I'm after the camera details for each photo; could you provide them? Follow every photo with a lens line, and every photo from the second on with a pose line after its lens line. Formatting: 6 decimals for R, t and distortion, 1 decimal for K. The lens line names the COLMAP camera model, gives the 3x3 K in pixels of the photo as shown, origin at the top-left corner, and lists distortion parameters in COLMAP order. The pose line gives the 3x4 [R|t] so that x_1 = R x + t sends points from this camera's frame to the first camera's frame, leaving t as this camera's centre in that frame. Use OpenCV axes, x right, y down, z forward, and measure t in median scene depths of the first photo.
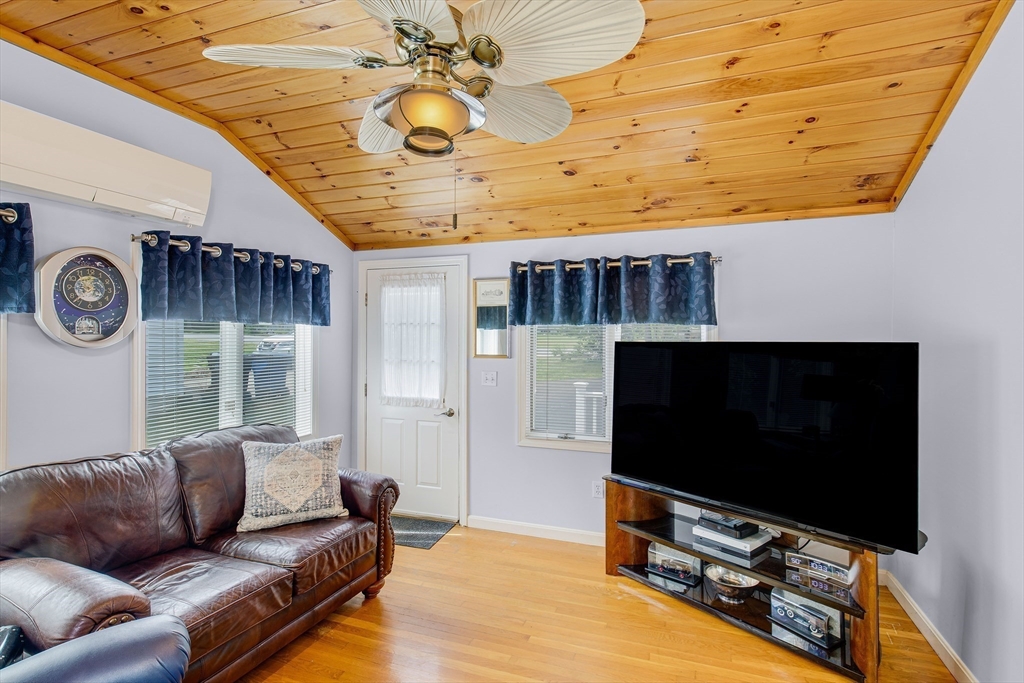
lens RADIAL K [[470.1, 0, 507.0], [0, 470.1, 332.7], [0, 0, 1]] dist [0.000203, 0.001670]
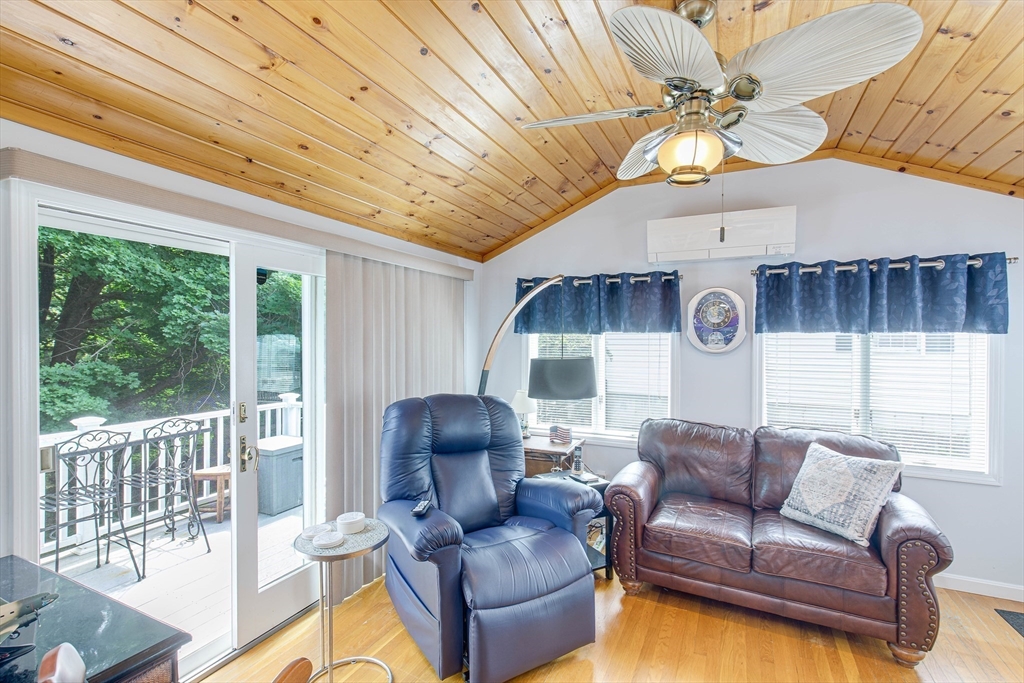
lens RADIAL K [[470.1, 0, 518.0], [0, 470.1, 342.2], [0, 0, 1]] dist [0.000203, 0.001670]
pose [[-0.050336, -0.002078, -0.998730, 0.561779], [0.003849, 0.999990, -0.002275, -0.002077], [0.998725, -0.003959, -0.050328, 0.363742]]
